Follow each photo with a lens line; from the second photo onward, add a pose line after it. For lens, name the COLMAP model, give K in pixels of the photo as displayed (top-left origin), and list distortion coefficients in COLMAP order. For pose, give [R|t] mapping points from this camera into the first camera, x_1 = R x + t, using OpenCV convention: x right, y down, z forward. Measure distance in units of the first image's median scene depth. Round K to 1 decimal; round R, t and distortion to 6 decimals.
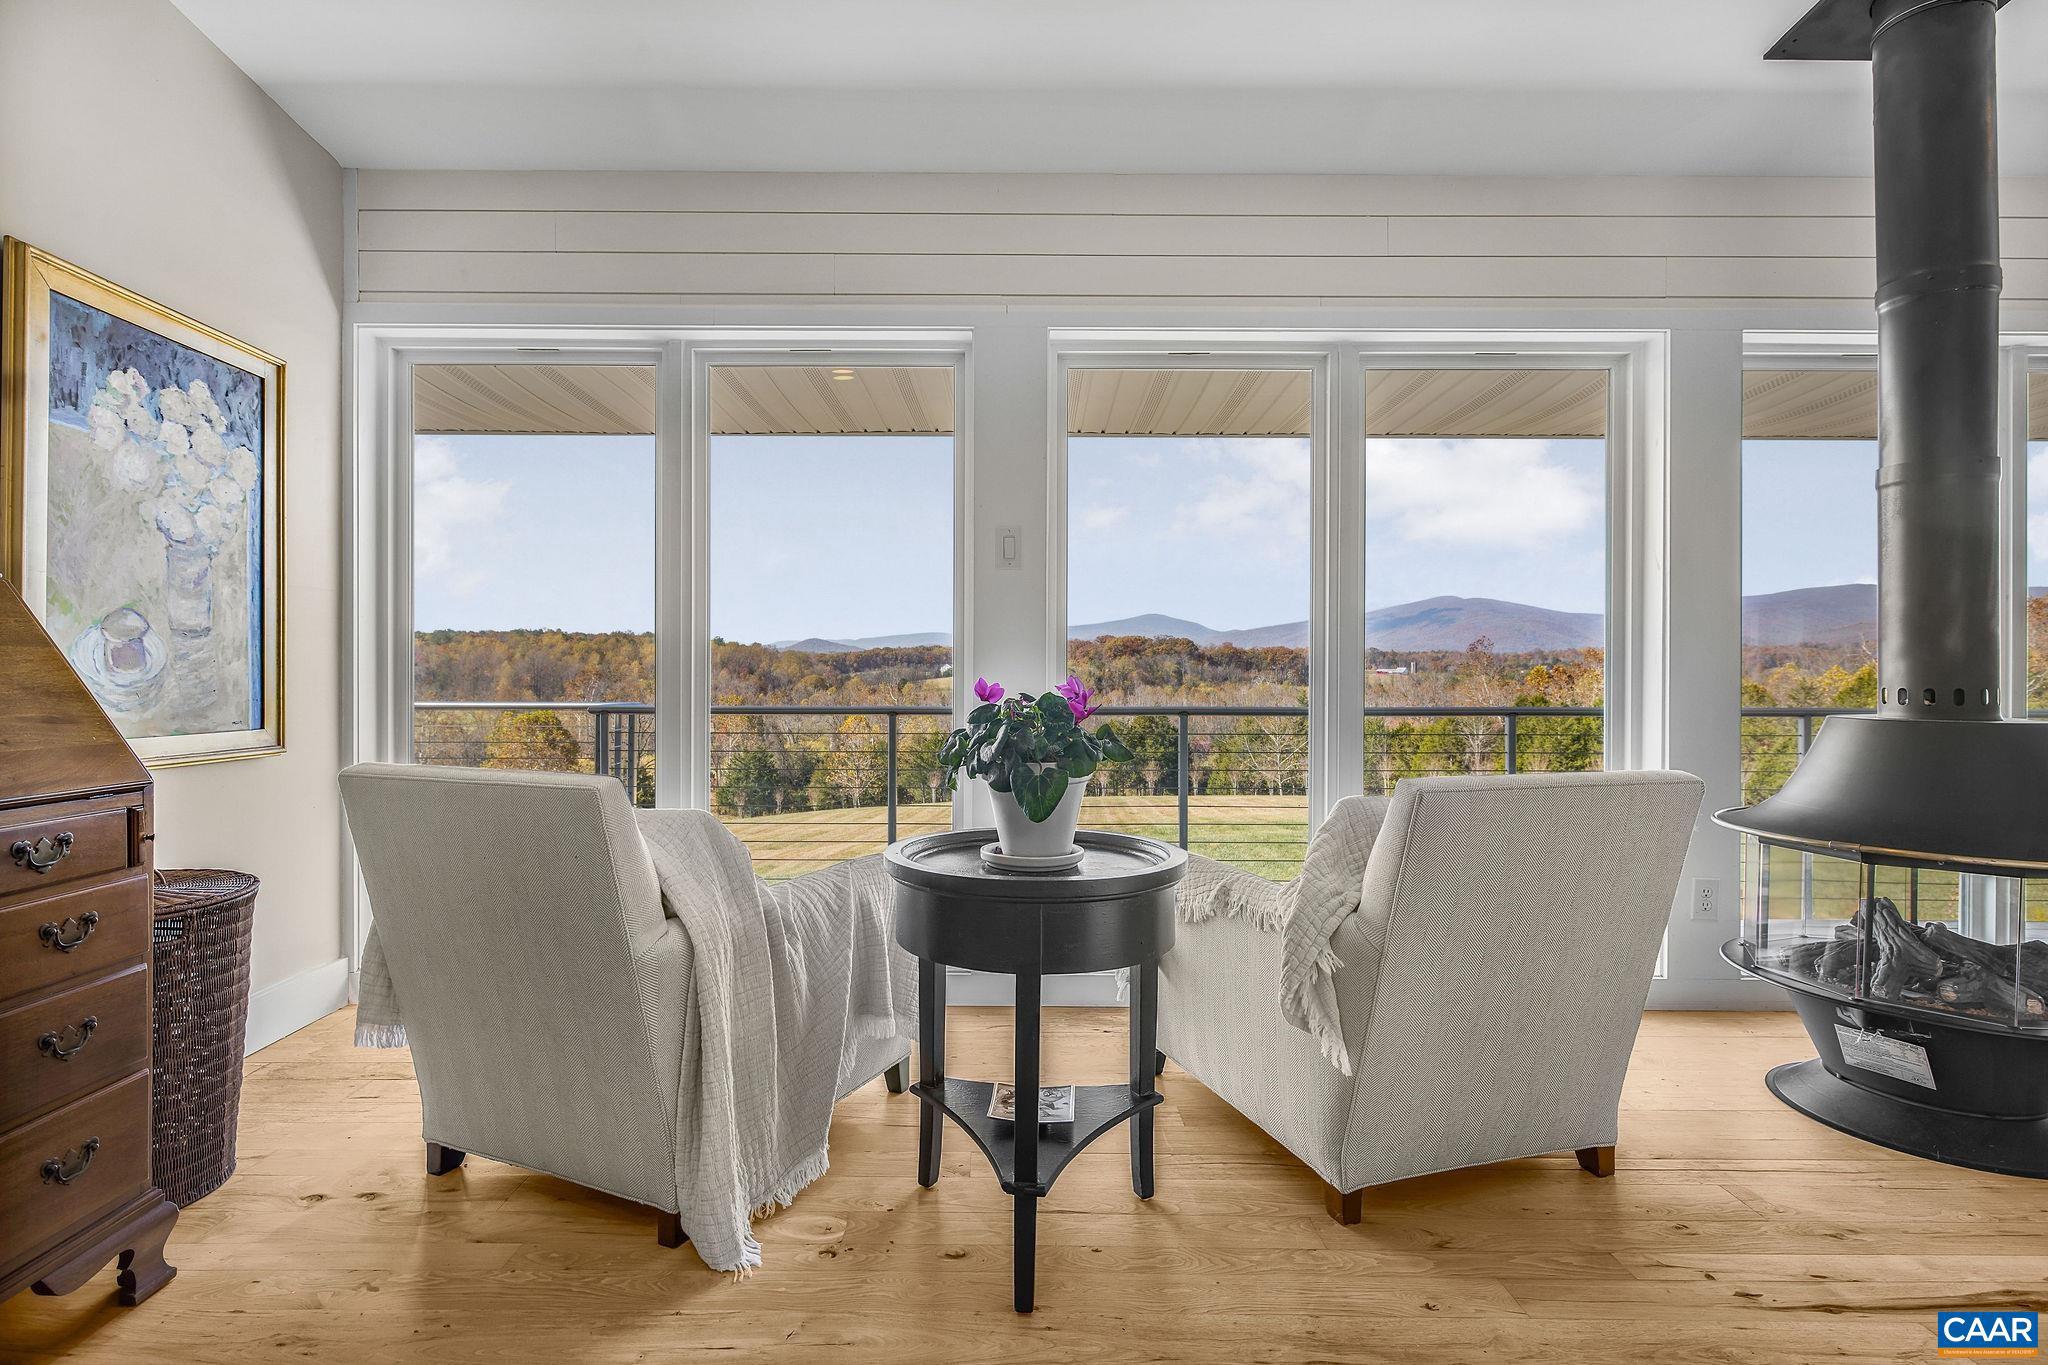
lens RADIAL K [[995.2, 0, 1004.5], [0, 995.2, 668.1], [0, 0, 1]] dist [-0.001615, 0.000033]
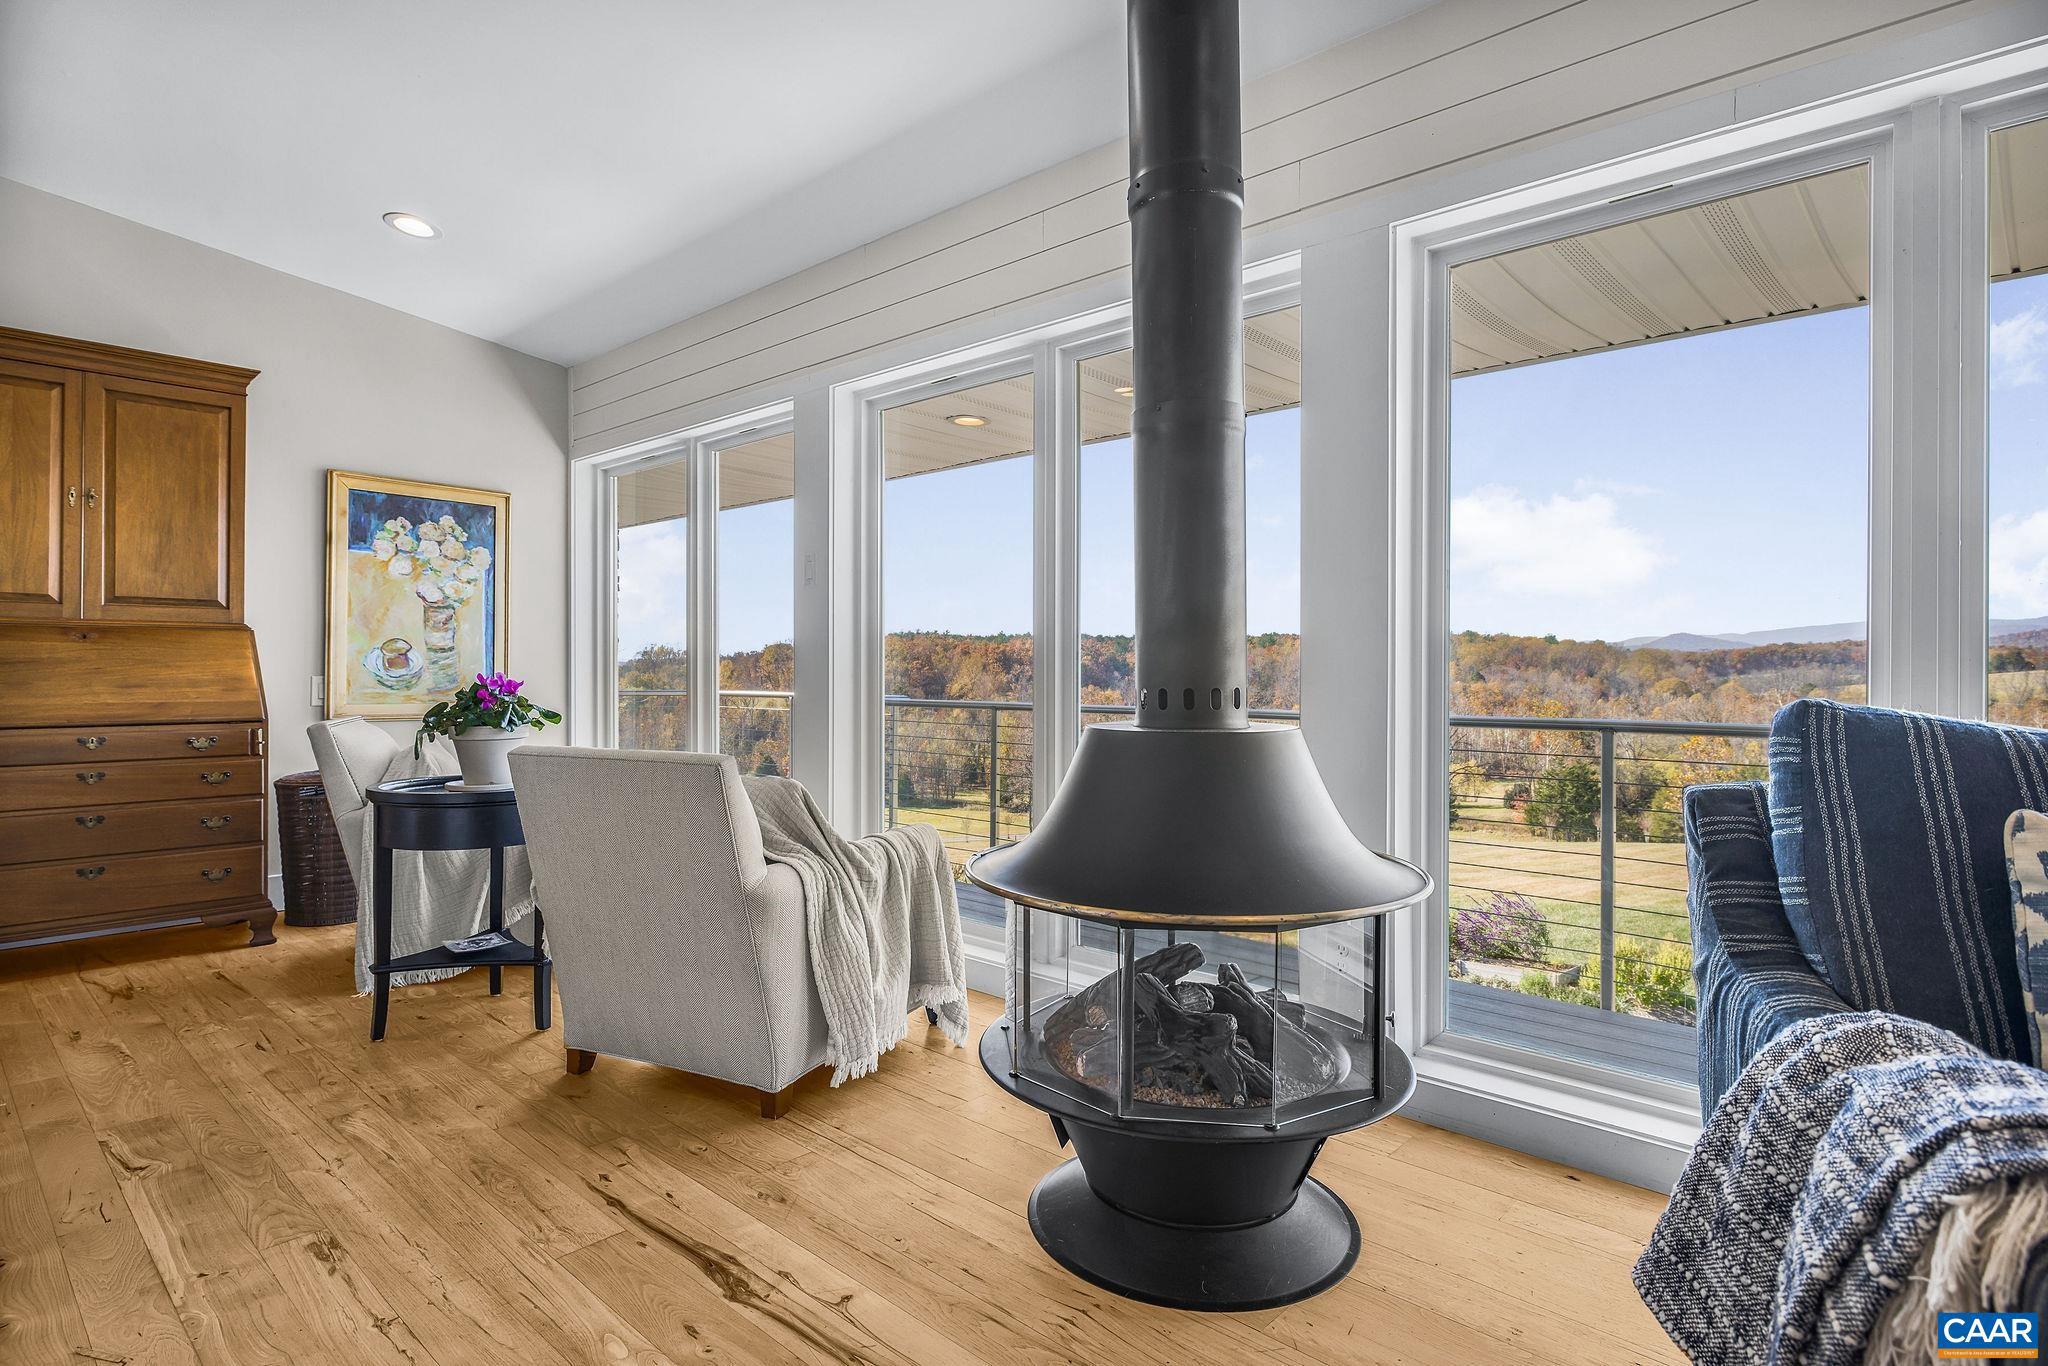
lens RADIAL K [[1065.6, 0, 1028.6], [0, 1065.6, 667.5], [0, 0, 1]] dist [-0.006920, -0.001823]
pose [[0.737272, -0.001551, -0.675594, 1.106452], [0.000221, 0.999998, -0.002055, 0.002120], [0.675595, 0.001366, 0.737271, 0.210940]]
